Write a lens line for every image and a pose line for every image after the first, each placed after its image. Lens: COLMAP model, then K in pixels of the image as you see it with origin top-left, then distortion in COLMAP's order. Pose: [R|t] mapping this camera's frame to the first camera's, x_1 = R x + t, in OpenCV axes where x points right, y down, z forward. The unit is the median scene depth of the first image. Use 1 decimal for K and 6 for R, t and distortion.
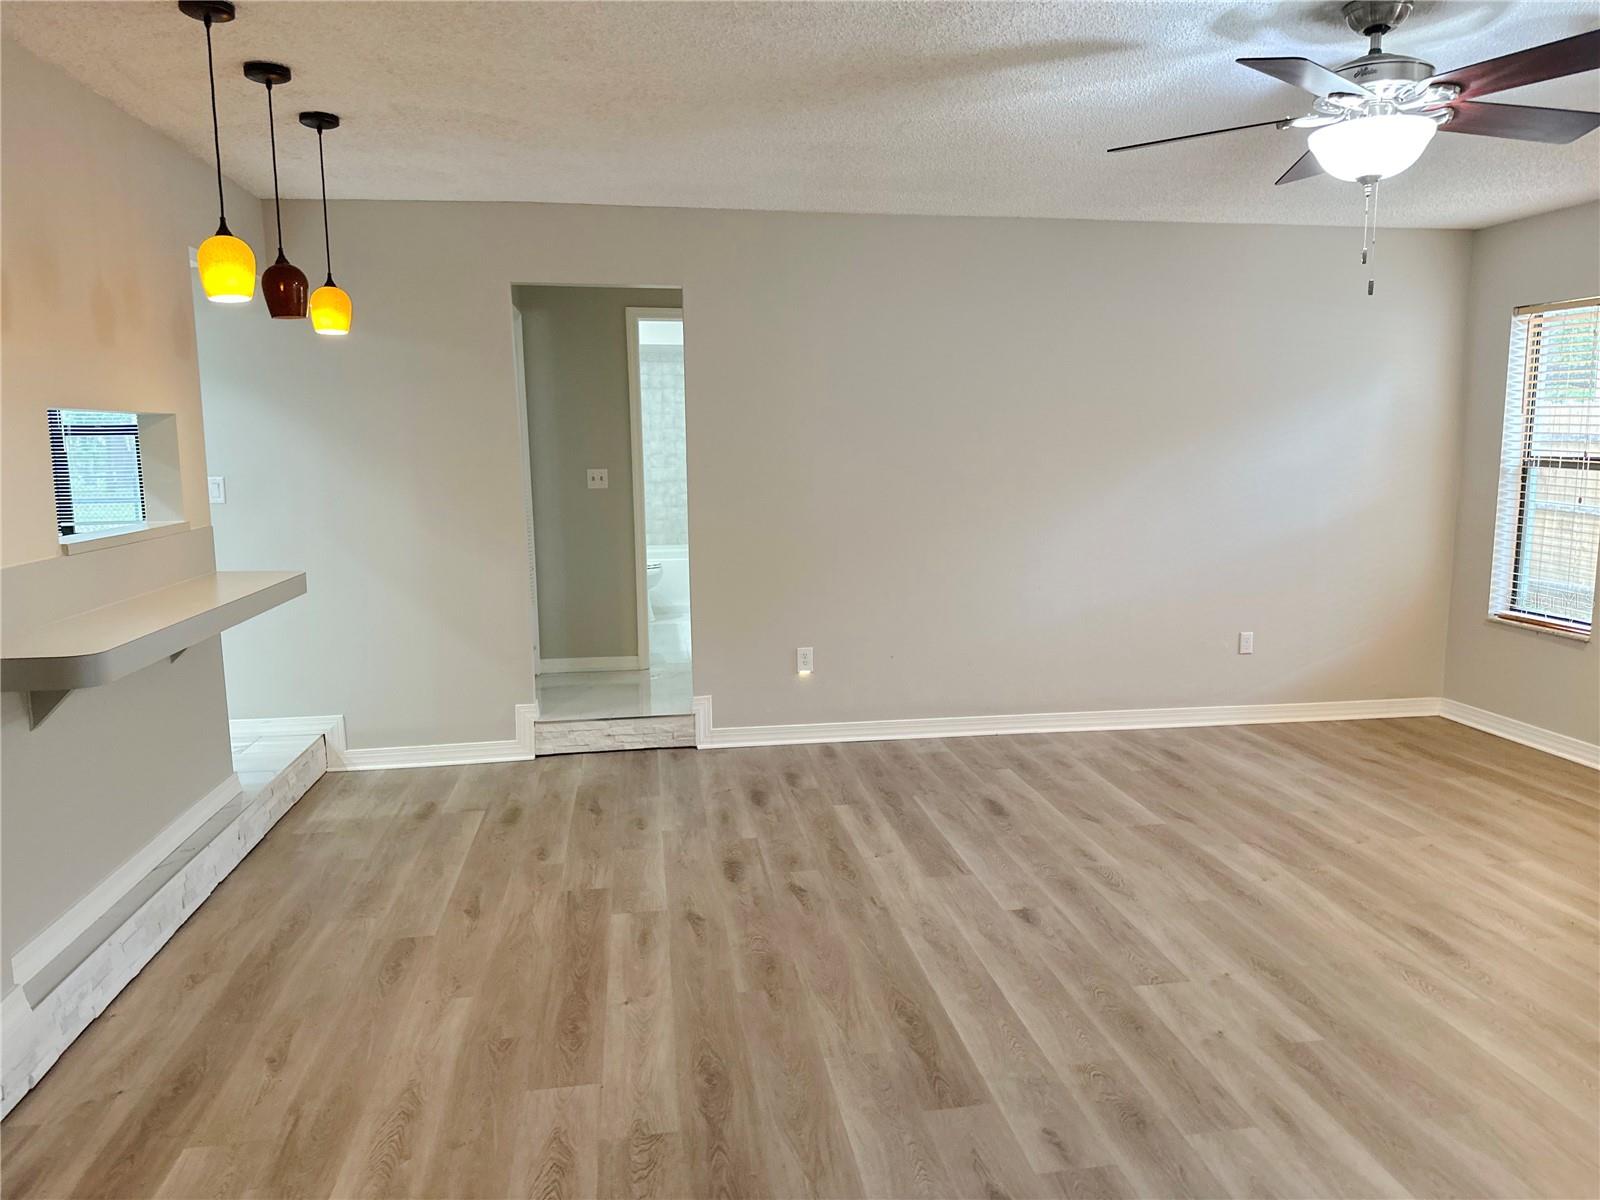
lens RADIAL K [[1133.1, 0, 797.0], [0, 1133.1, 600.2], [0, 0, 1]] dist [-0.013338, -0.017719]
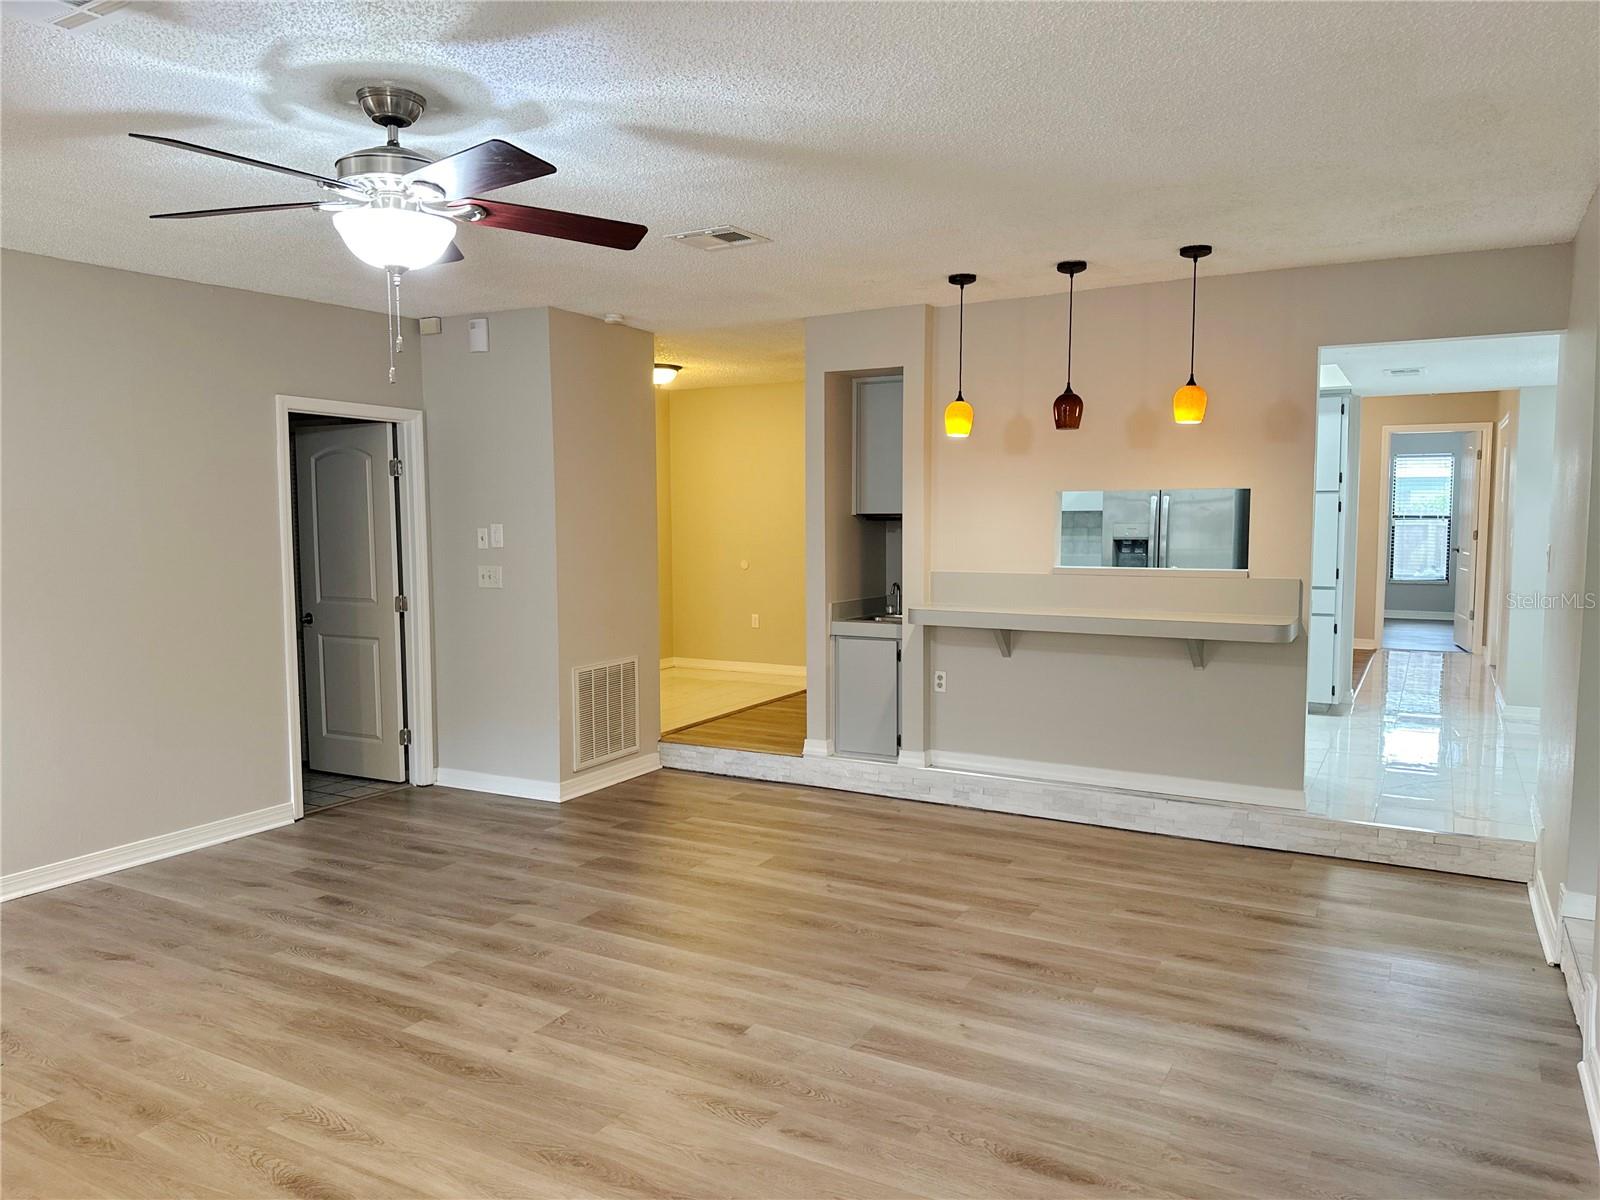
lens RADIAL K [[1133.1, 0, 798.6], [0, 1133.1, 594.7], [0, 0, 1]] dist [-0.013338, -0.017719]
pose [[-0.605906, 0.083178, -0.791176, 0.978062], [-0.107198, 0.976912, 0.184801, -0.276674], [0.788281, 0.196784, -0.583001, 1.693036]]
